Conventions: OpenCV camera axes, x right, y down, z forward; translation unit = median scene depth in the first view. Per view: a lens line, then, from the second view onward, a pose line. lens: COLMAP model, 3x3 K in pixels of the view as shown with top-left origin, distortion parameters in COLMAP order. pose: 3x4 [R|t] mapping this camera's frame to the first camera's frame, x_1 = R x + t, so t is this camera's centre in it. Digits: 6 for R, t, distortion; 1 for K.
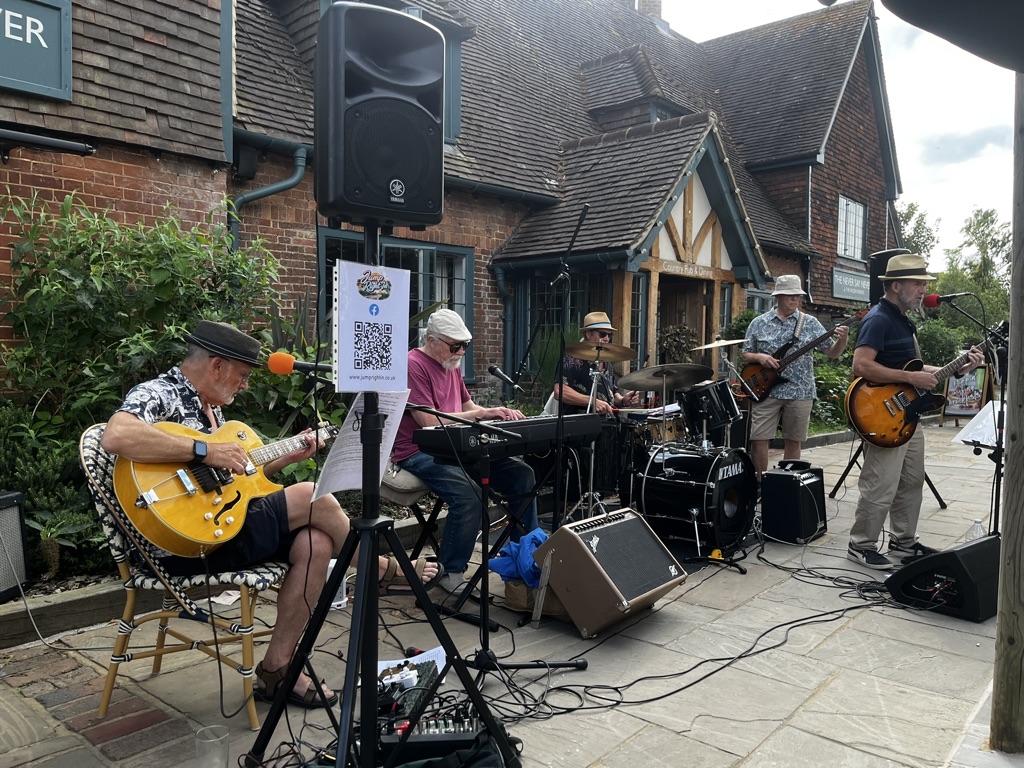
lens RADIAL K [[783.7, 0, 516.3], [0, 783.7, 390.2], [0, 0, 1]] dist [0.070452, -0.100287]
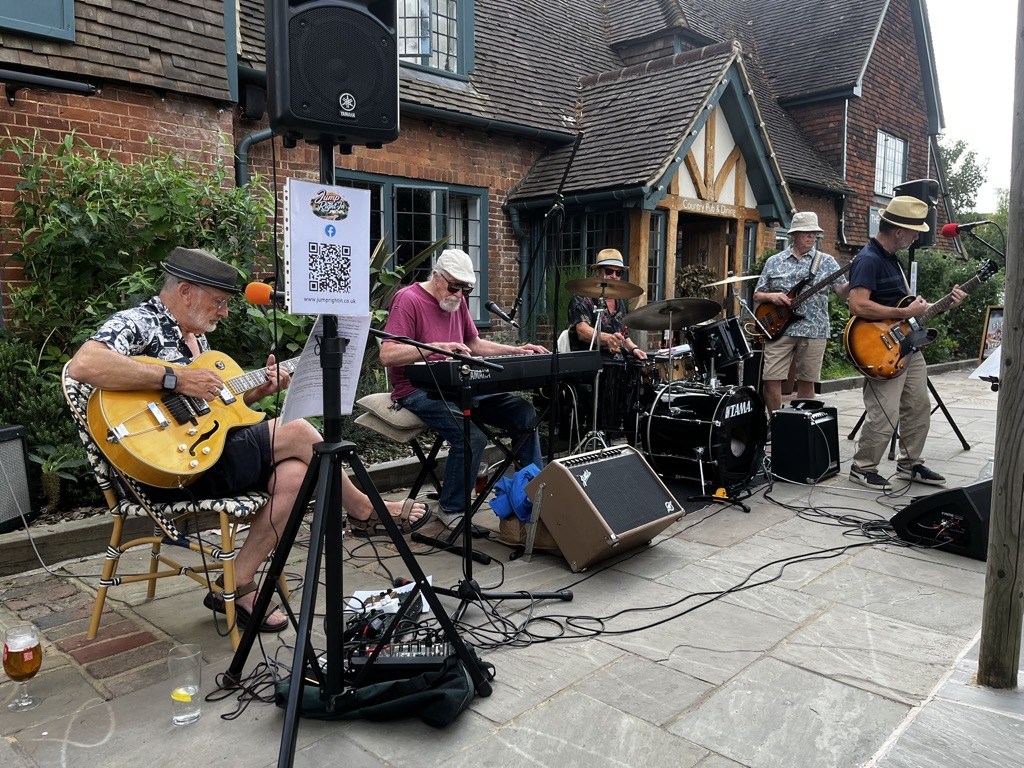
lens RADIAL K [[785.2, 0, 508.0], [0, 785.2, 378.9], [0, 0, 1]] dist [0.066065, -0.089745]
pose [[0.998625, -0.002155, -0.052383, 0.029153], [0.004775, 0.998740, 0.049949, 0.010920], [0.052210, -0.050130, 0.997377, 0.006654]]
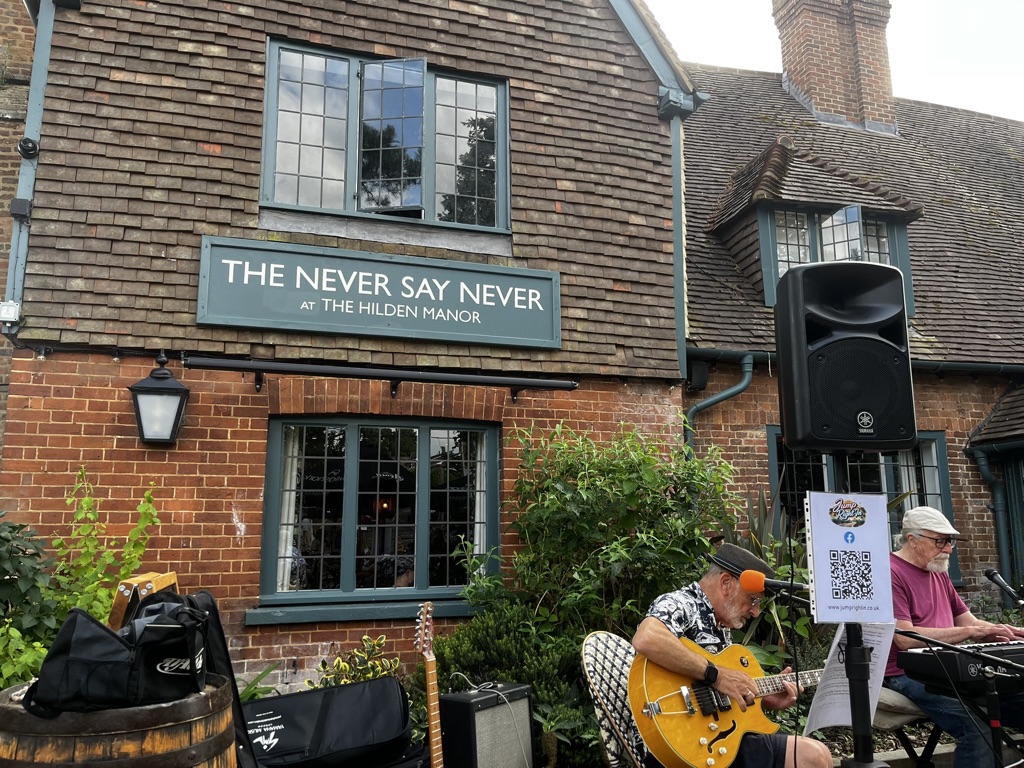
lens RADIAL K [[783.3, 0, 506.4], [0, 783.3, 392.3], [0, 0, 1]] dist [0.067053, -0.093035]
pose [[0.847005, -0.106974, -0.520711, -0.001954], [-0.015750, 0.974063, -0.225729, -0.015315], [0.531352, 0.199395, 0.823351, -0.032323]]
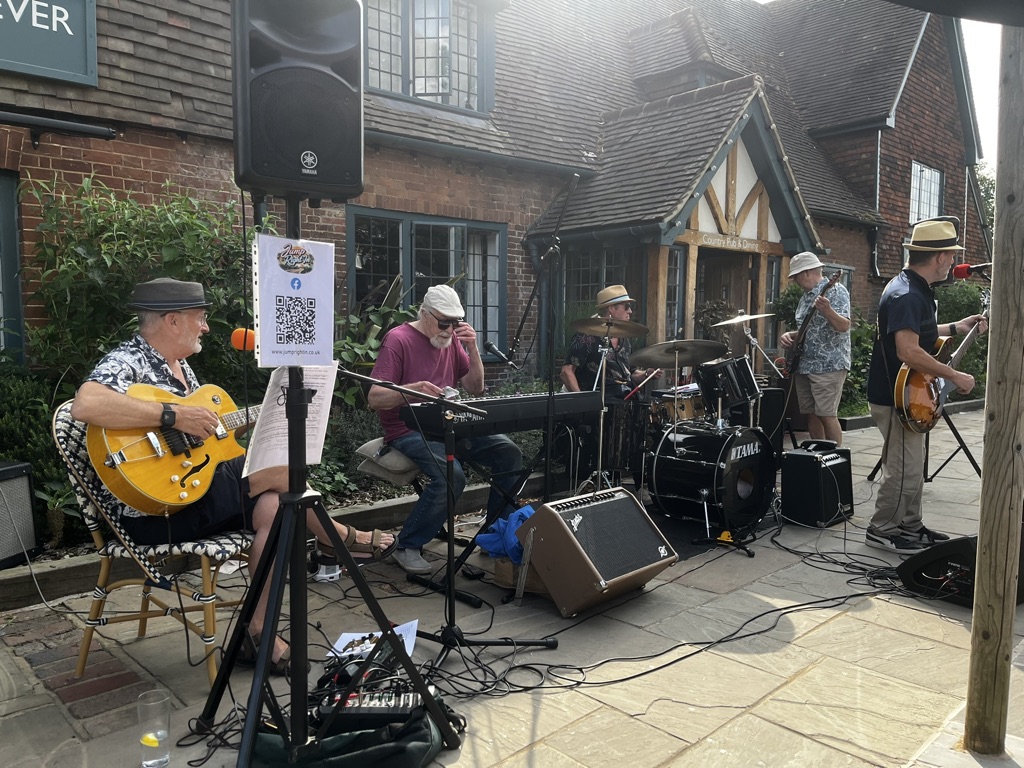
lens RADIAL K [[783.3, 0, 506.4], [0, 783.3, 392.3], [0, 0, 1]] dist [0.067053, -0.093035]
pose [[0.995021, 0.003946, -0.099587, 0.058682], [-0.000888, 0.999527, 0.030733, 0.001171], [0.099662, -0.030492, 0.994554, 0.010180]]
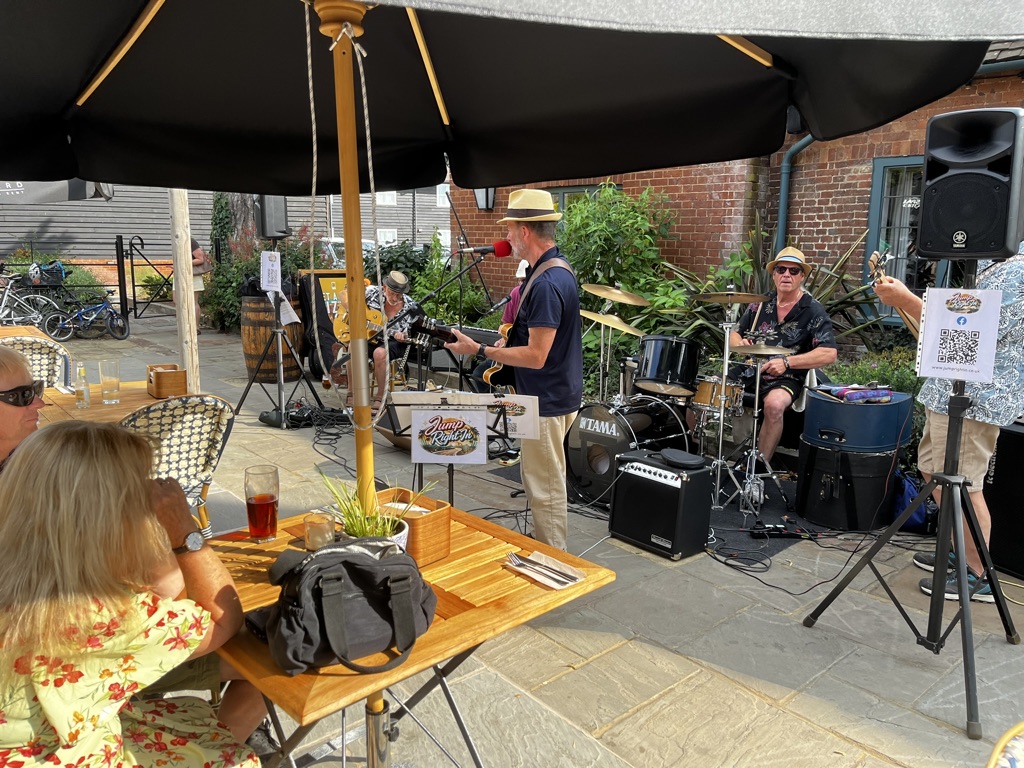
lens RADIAL K [[783.7, 0, 516.3], [0, 783.7, 390.2], [0, 0, 1]] dist [0.070452, -0.100287]
pose [[-0.157290, 0.175739, -0.971790, 0.930797], [-0.066312, 0.979938, 0.187946, -0.087450], [0.985324, 0.094004, -0.142481, 0.797761]]
